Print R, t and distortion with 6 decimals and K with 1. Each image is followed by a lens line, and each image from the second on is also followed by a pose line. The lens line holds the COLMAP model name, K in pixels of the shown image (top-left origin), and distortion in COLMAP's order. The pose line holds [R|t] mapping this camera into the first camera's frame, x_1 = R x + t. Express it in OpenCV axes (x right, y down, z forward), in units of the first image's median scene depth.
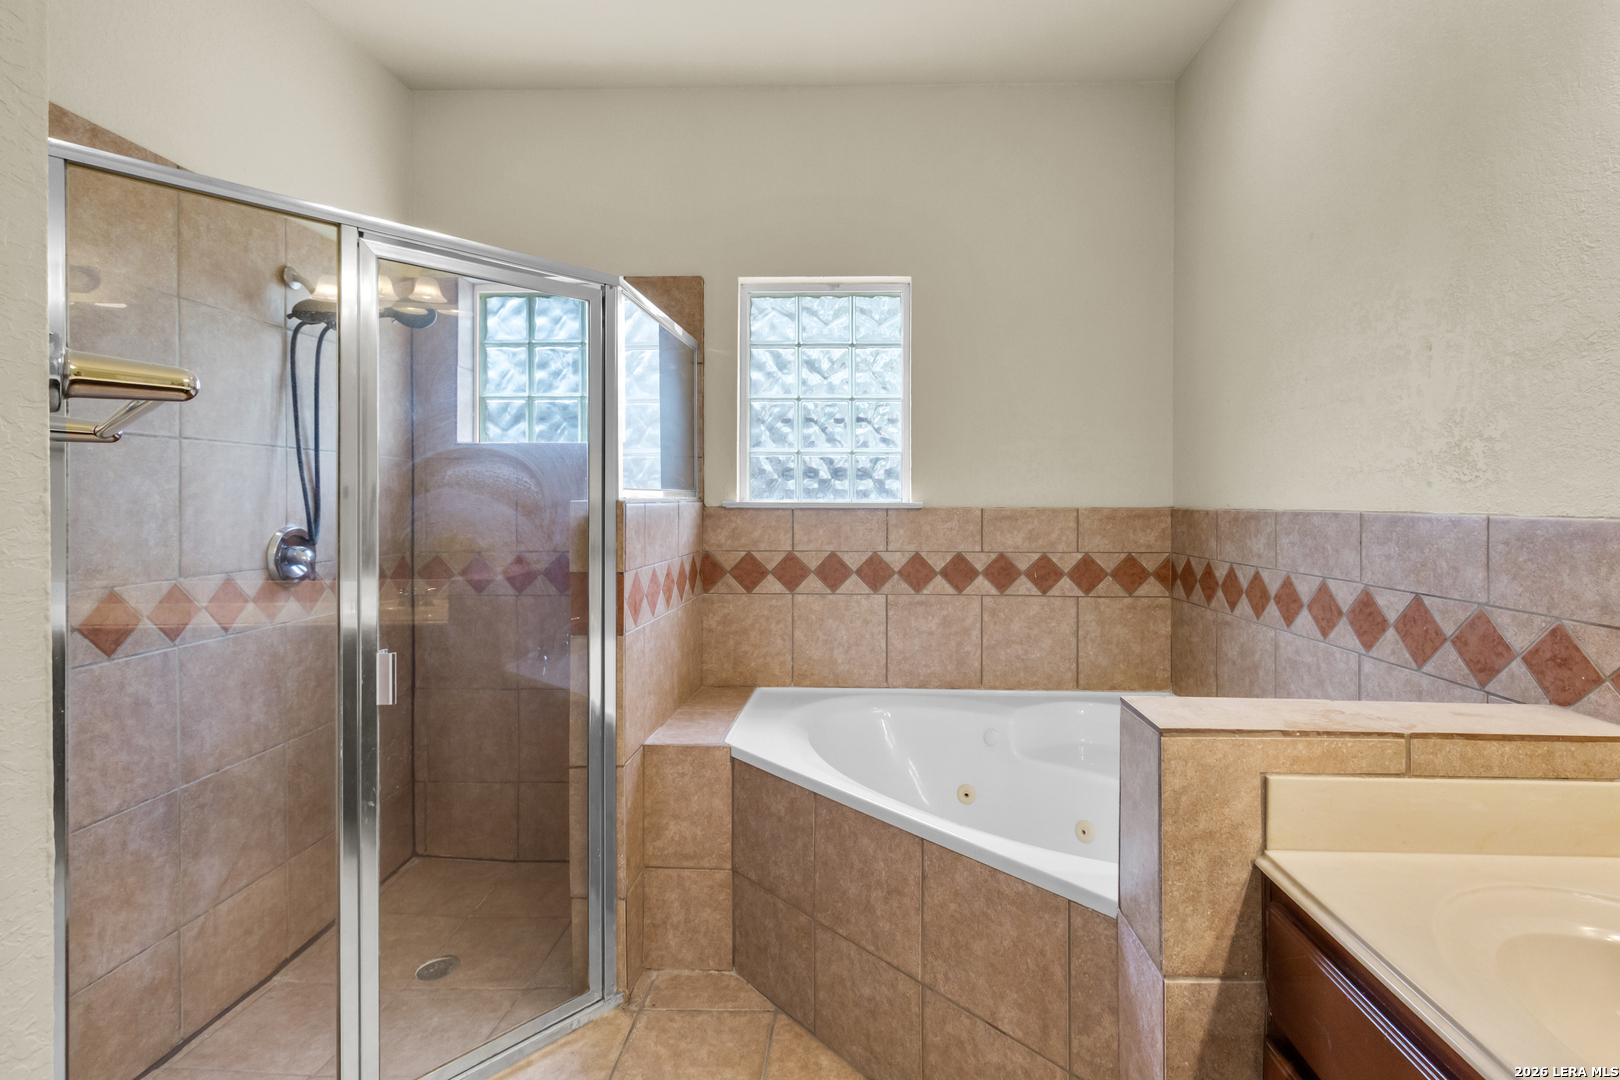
lens RADIAL K [[753.2, 0, 837.3], [0, 753.2, 498.0], [0, 0, 1]] dist [0.000285, 0.000124]
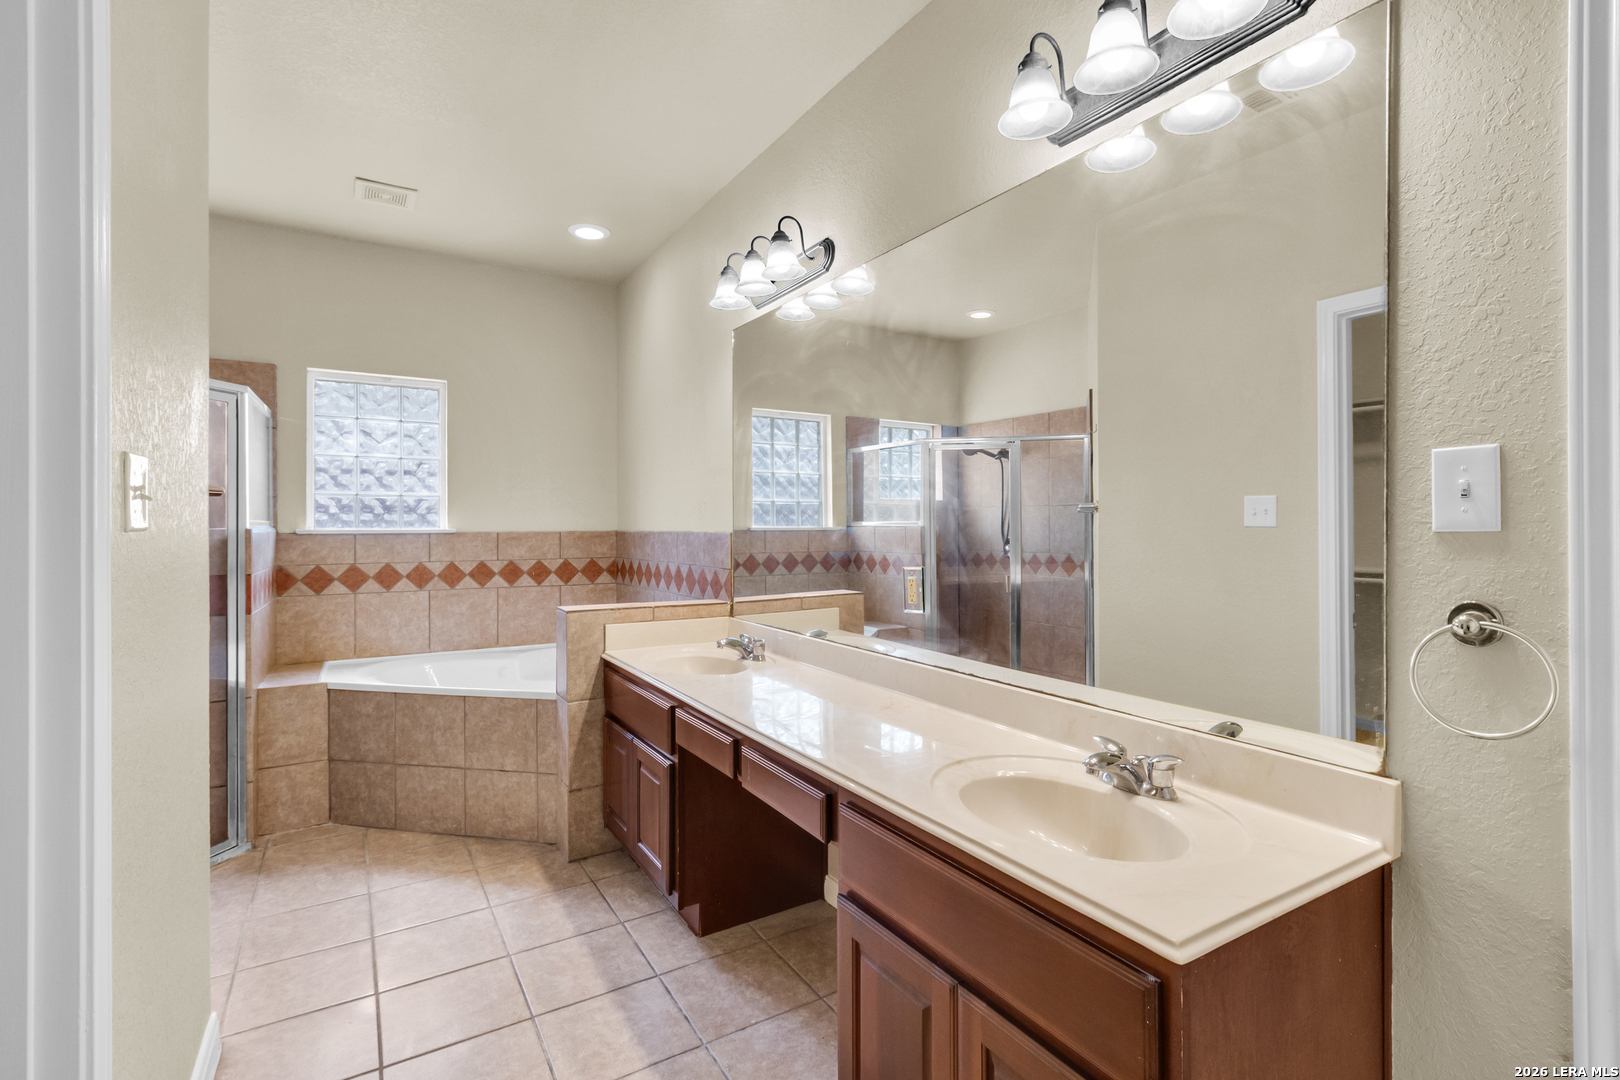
lens RADIAL K [[758.3, 0, 838.3], [0, 758.3, 524.0], [0, 0, 1]] dist [0.002927, 0.000670]
pose [[0.821849, -0.003417, 0.569695, -0.126885], [0.004606, 0.999989, -0.000646, 0.000070], [-0.569687, 0.003155, 0.821856, -0.713341]]
